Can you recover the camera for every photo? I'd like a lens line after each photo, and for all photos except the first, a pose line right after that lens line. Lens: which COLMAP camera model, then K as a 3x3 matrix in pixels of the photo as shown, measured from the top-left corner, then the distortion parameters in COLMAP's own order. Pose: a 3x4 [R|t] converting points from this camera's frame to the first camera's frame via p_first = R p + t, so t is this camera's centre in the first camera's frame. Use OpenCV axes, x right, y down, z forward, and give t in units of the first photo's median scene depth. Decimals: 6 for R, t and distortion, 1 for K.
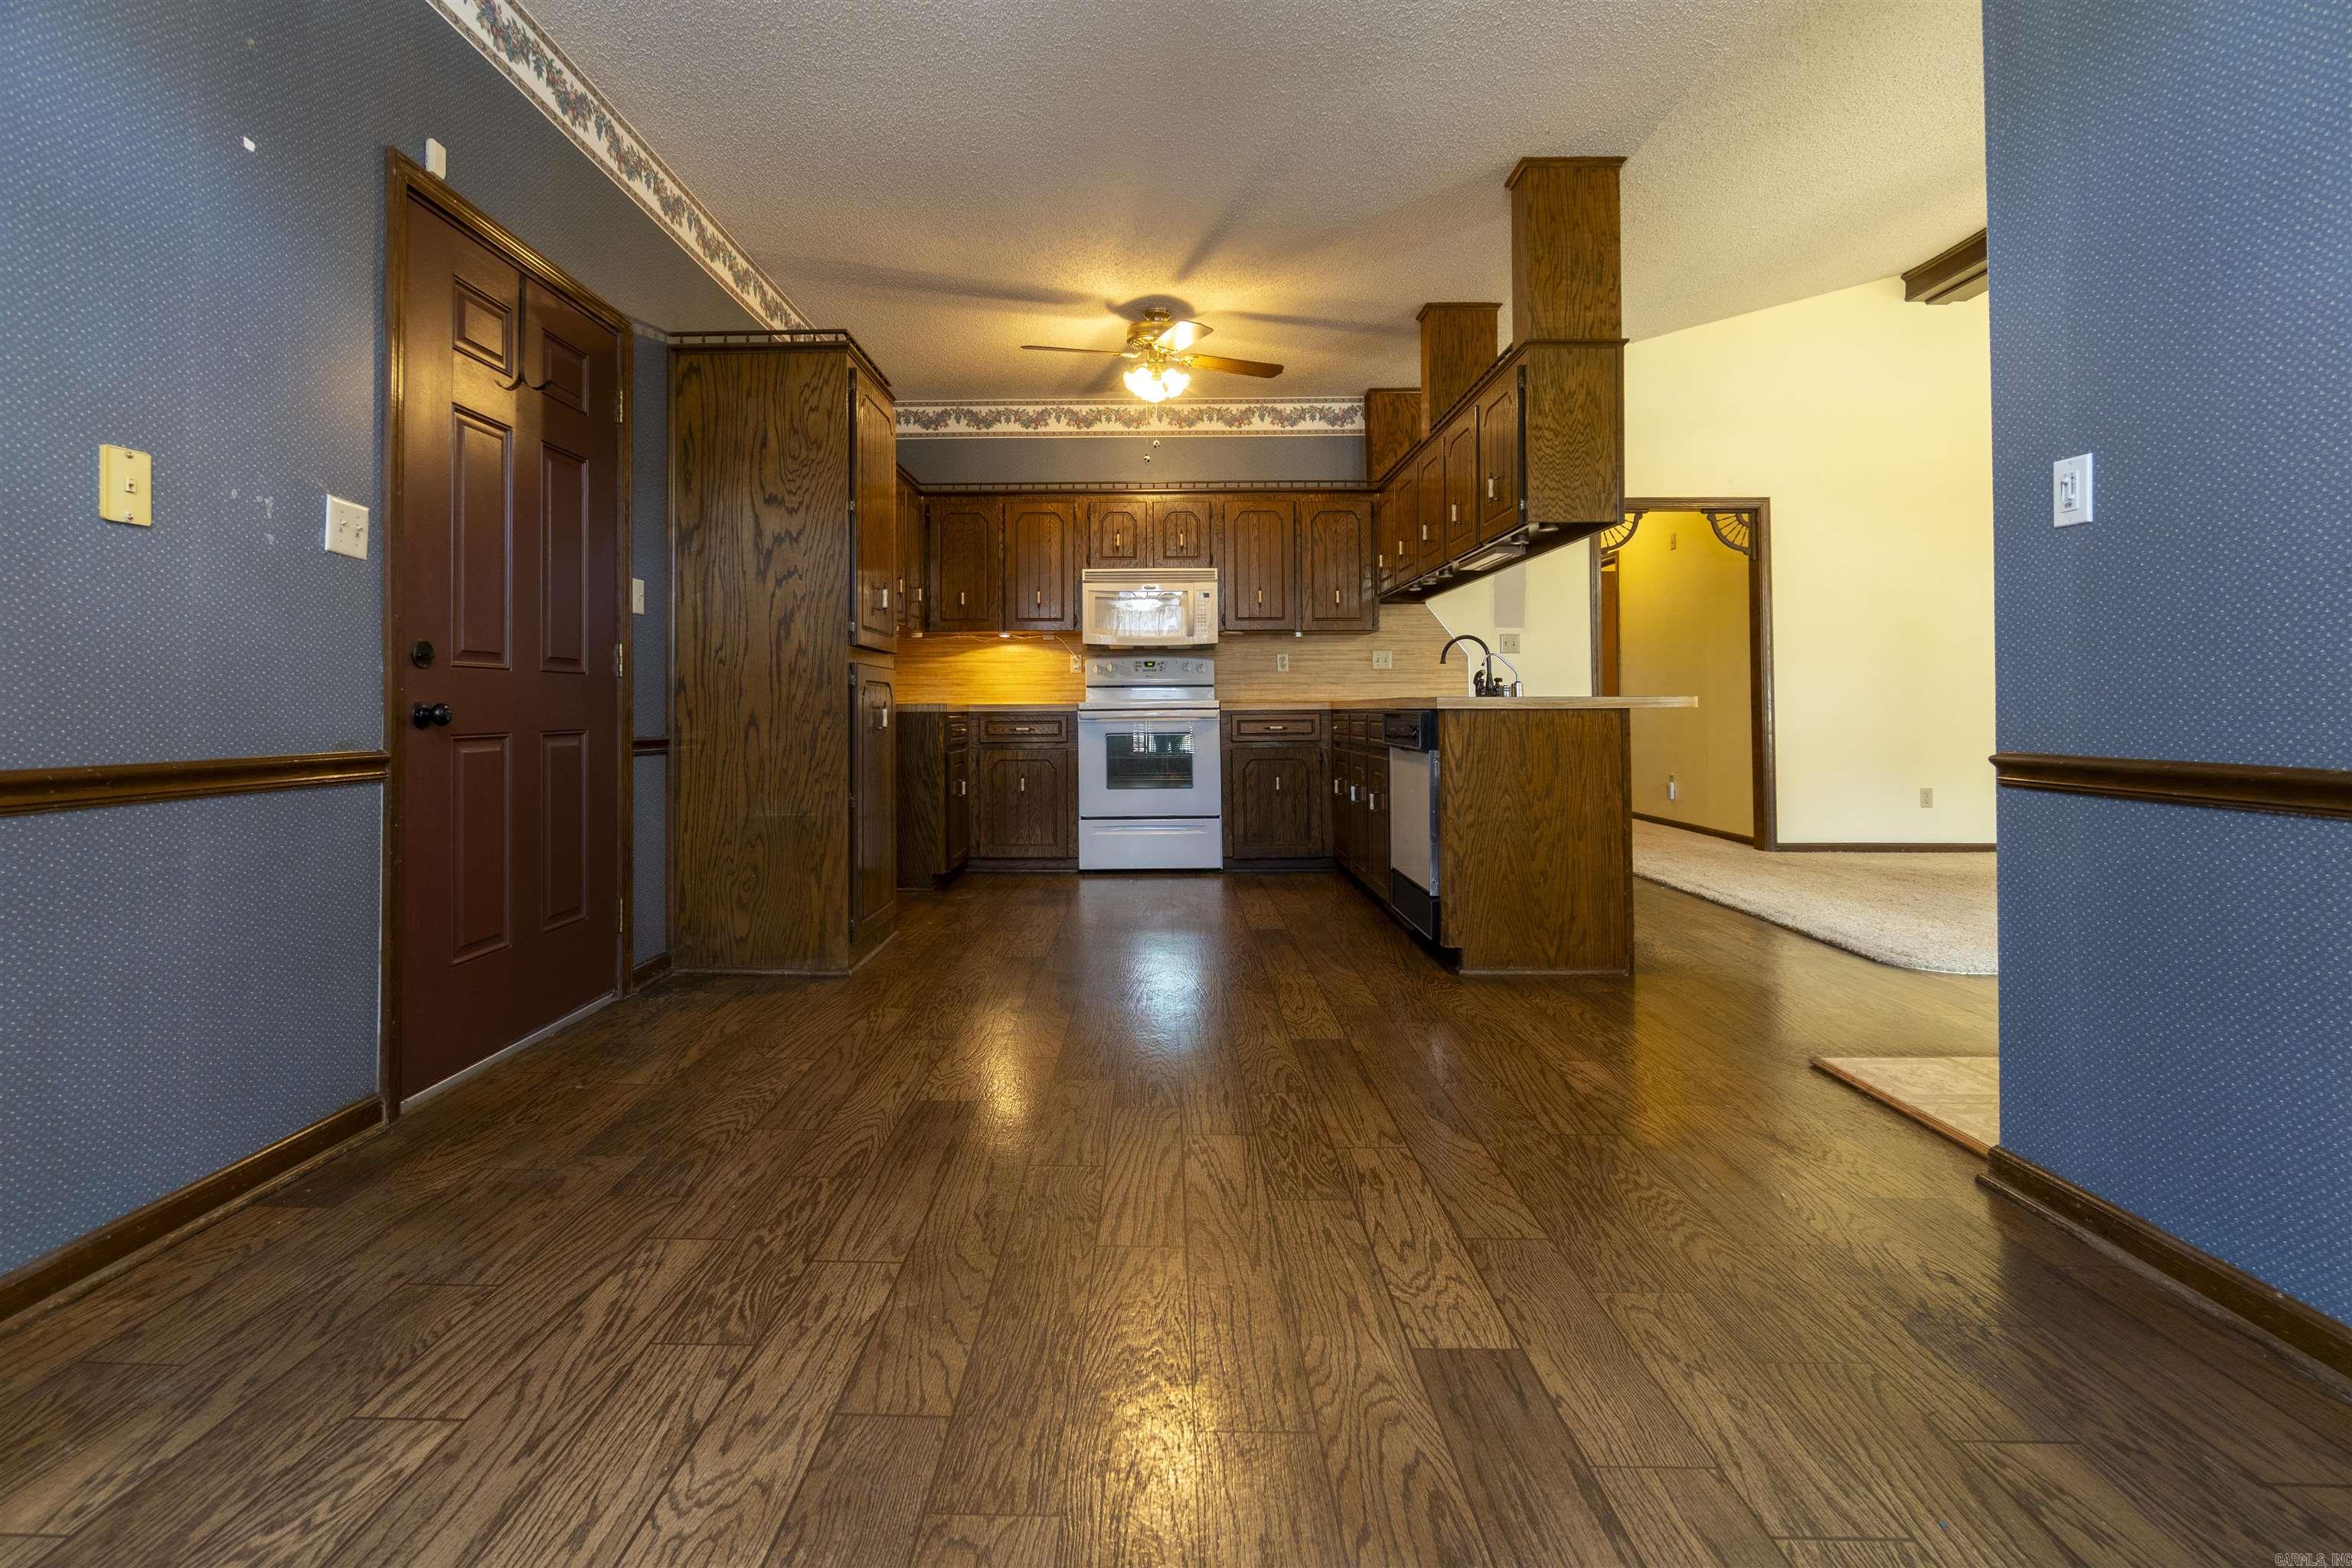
lens RADIAL K [[1055.9, 0, 1169.4], [0, 1055.9, 656.7], [0, 0, 1]] dist [0.000536, -0.000369]
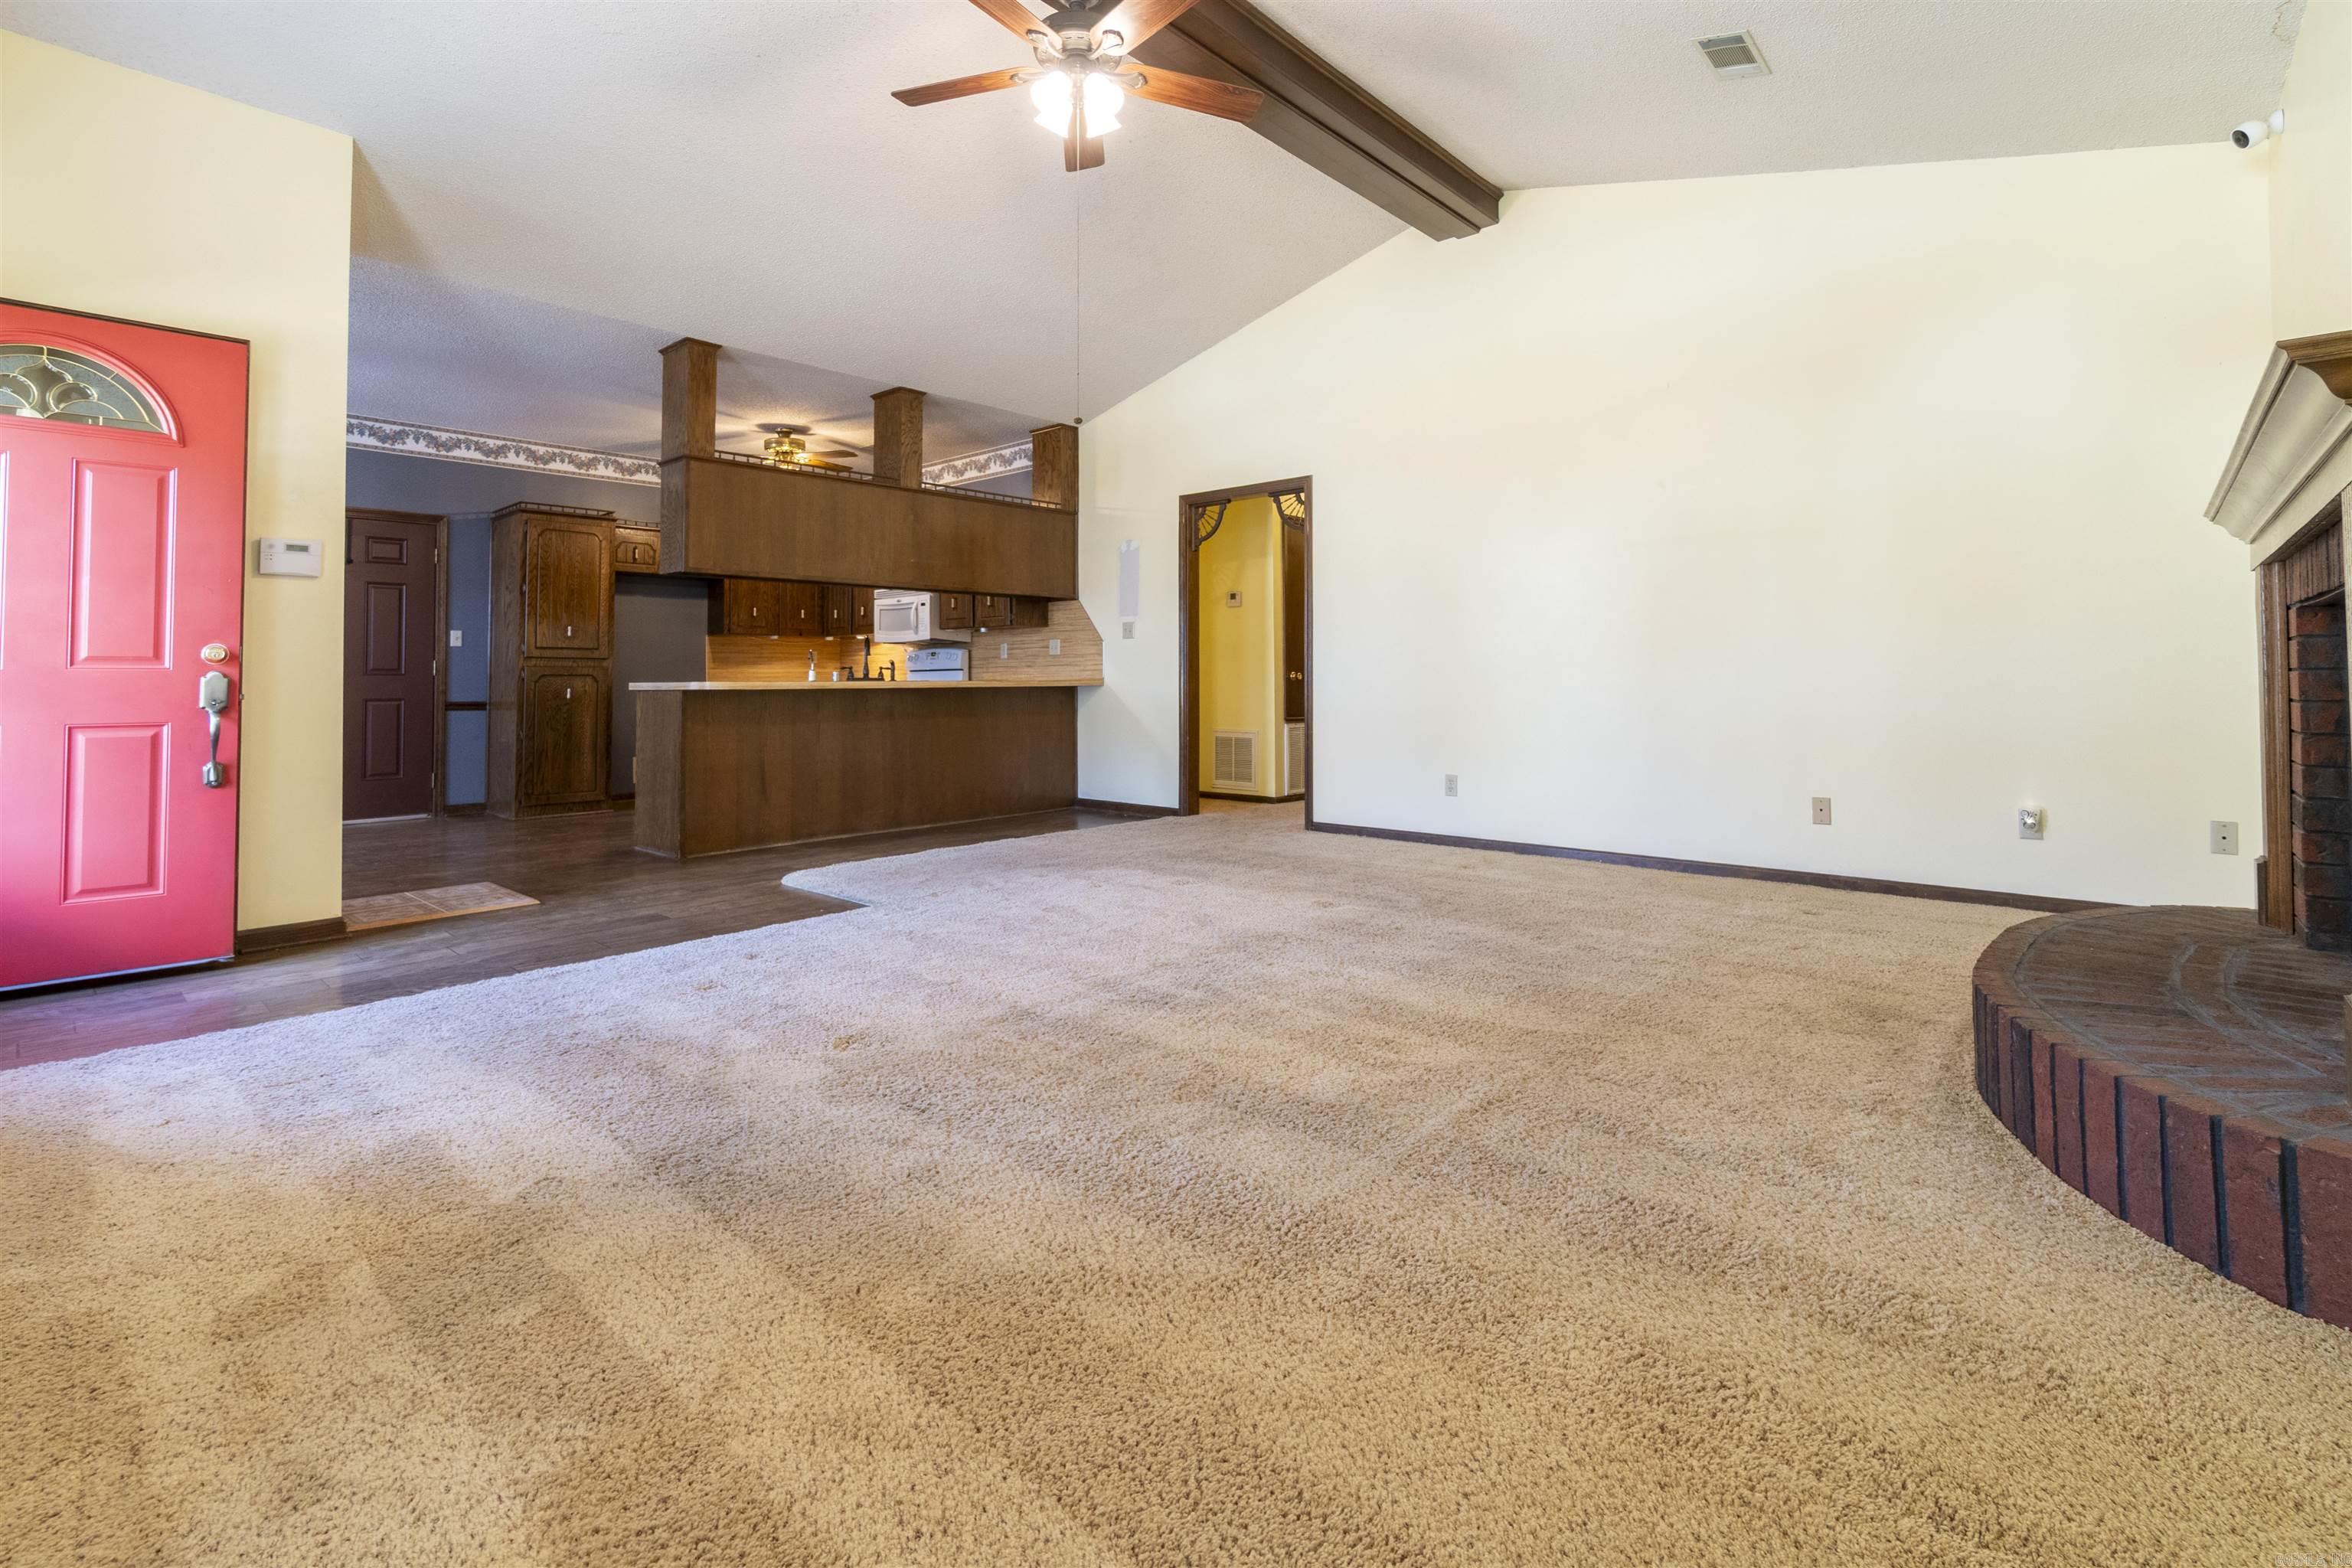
lens RADIAL K [[1055.9, 0, 1260.3], [0, 1055.9, 699.8], [0, 0, 1]] dist [-0.002685, -0.000052]
pose [[0.783360, 0.007332, -0.621525, 1.203419], [0.037007, 0.997607, 0.058410, 0.001739], [0.620466, -0.068757, 0.781214, 0.183501]]
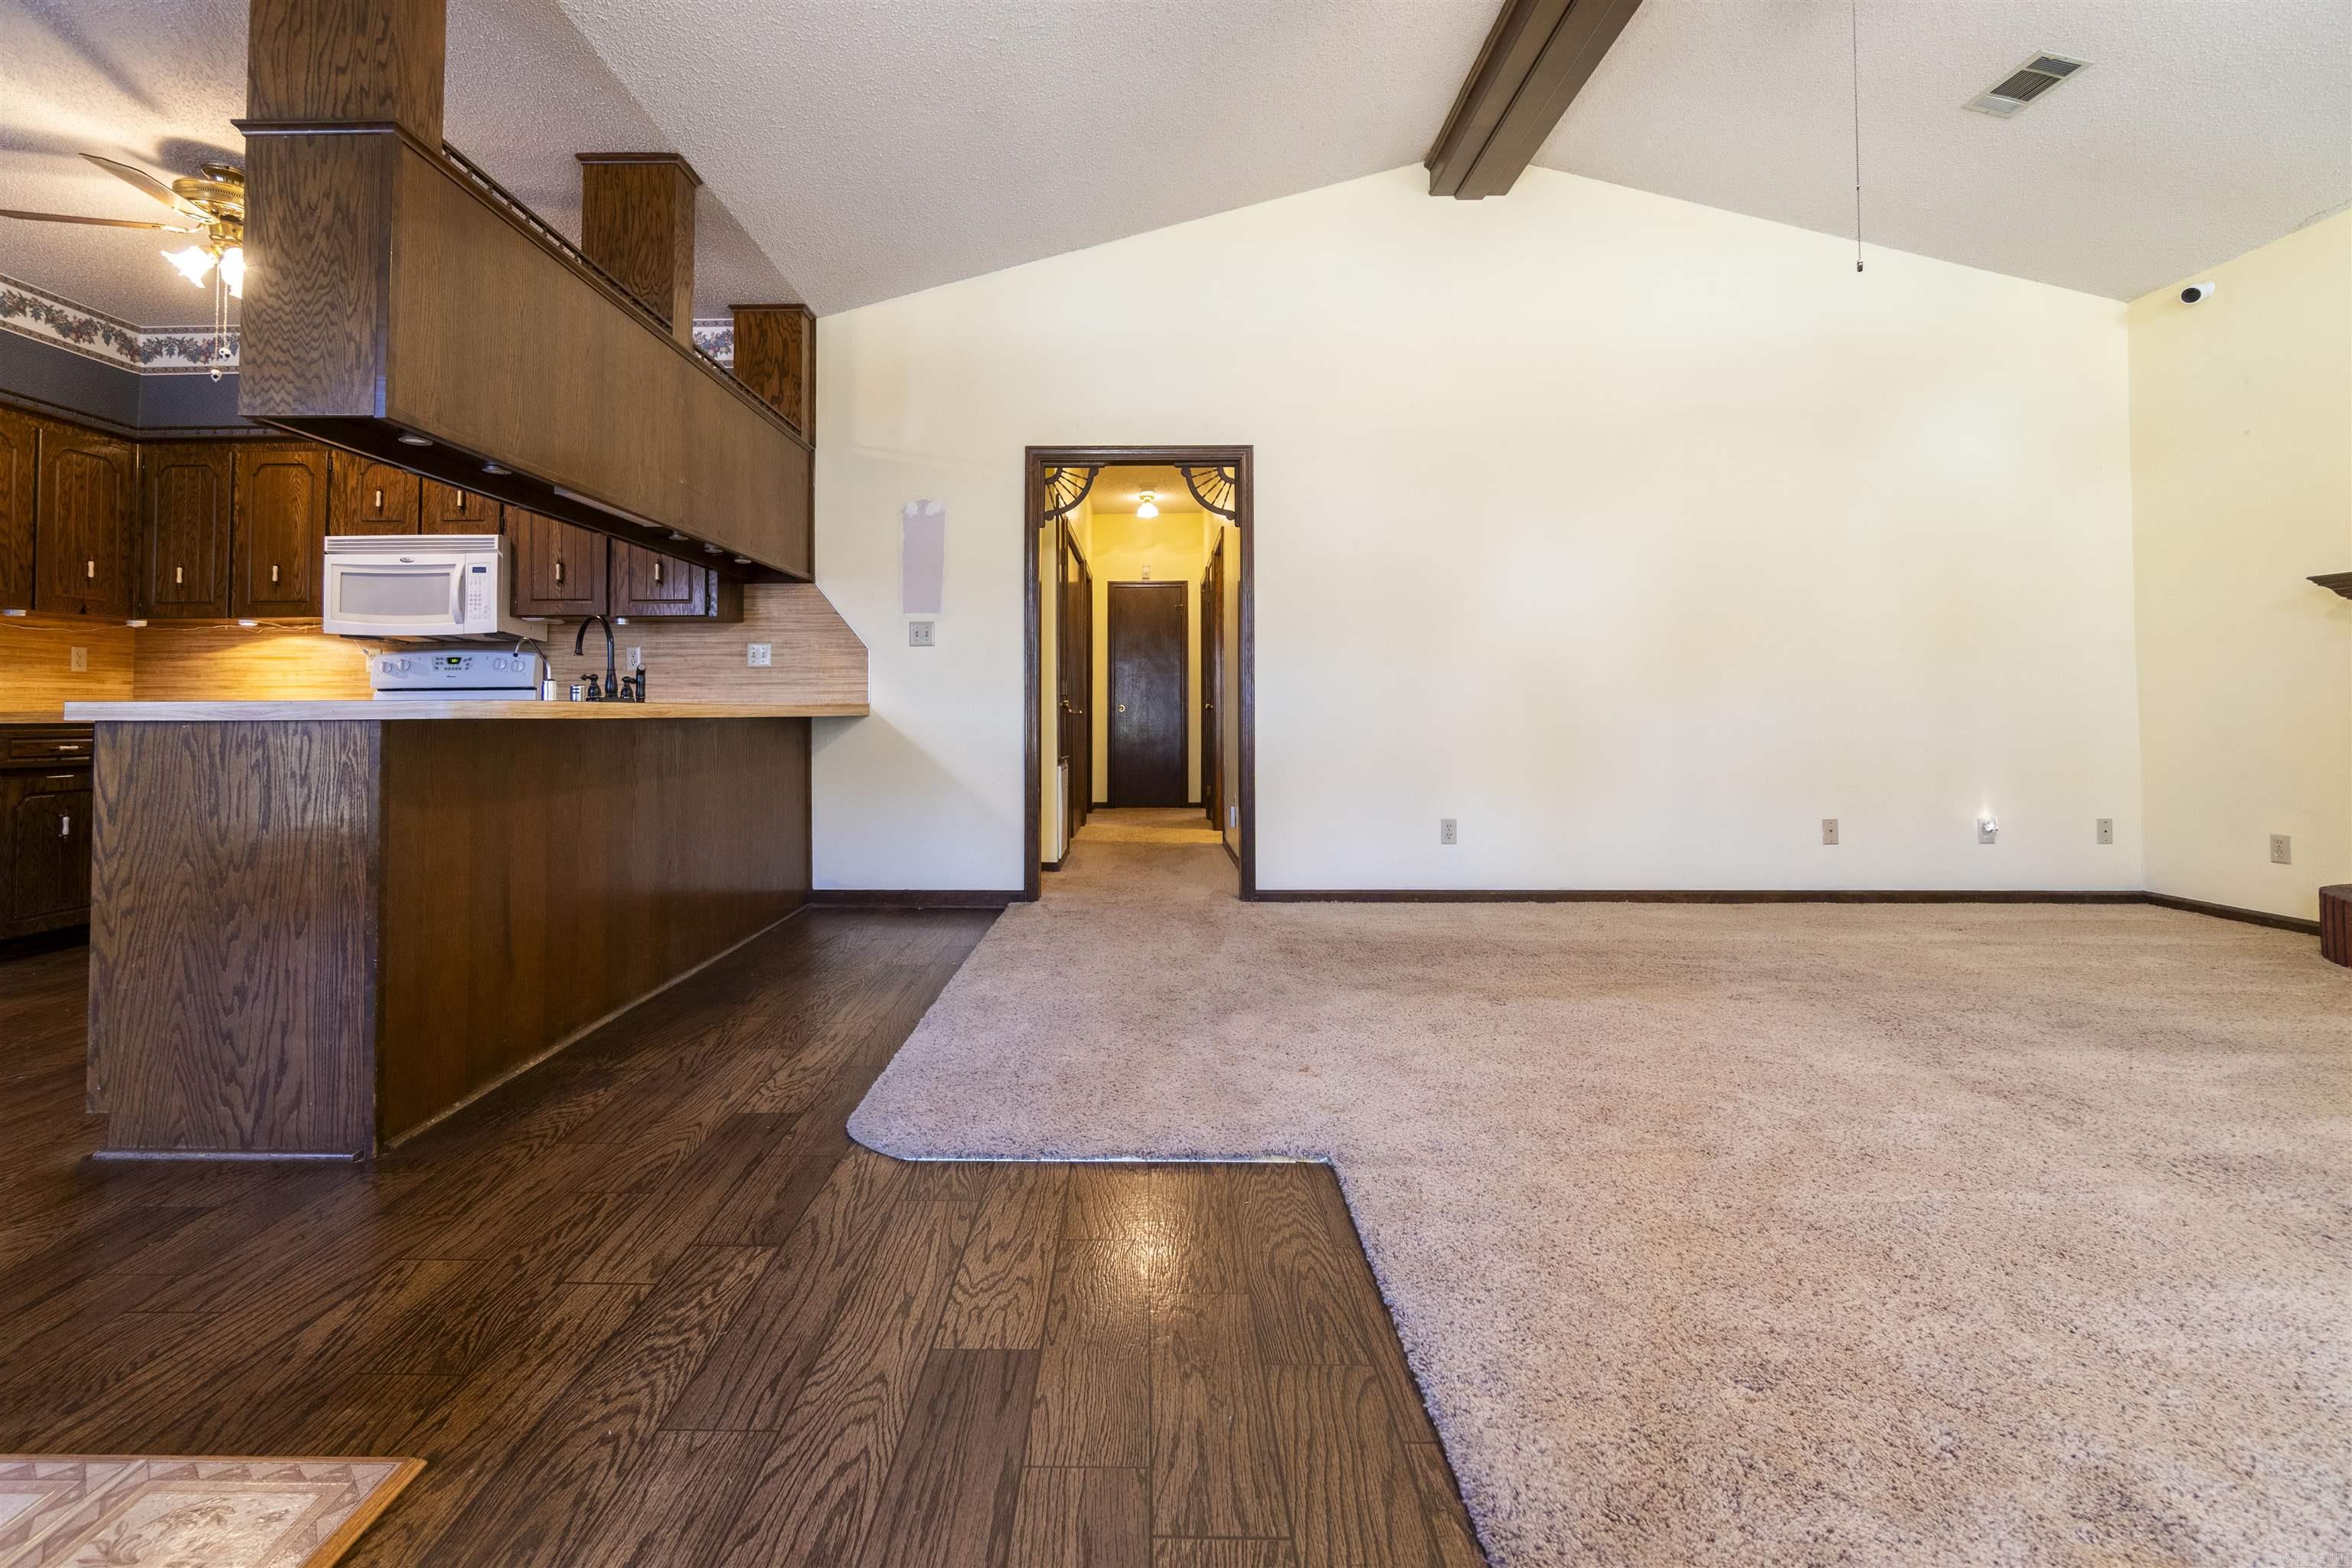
lens RADIAL K [[1016.1, 0, 1166.8], [0, 1016.1, 711.9], [0, 0, 1]] dist [-0.003415, 0.000256]
pose [[0.999983, -0.001924, -0.005453, 0.530863], [0.002202, 0.998676, 0.051396, 0.007710], [0.005347, -0.051407, 0.998663, 0.248476]]
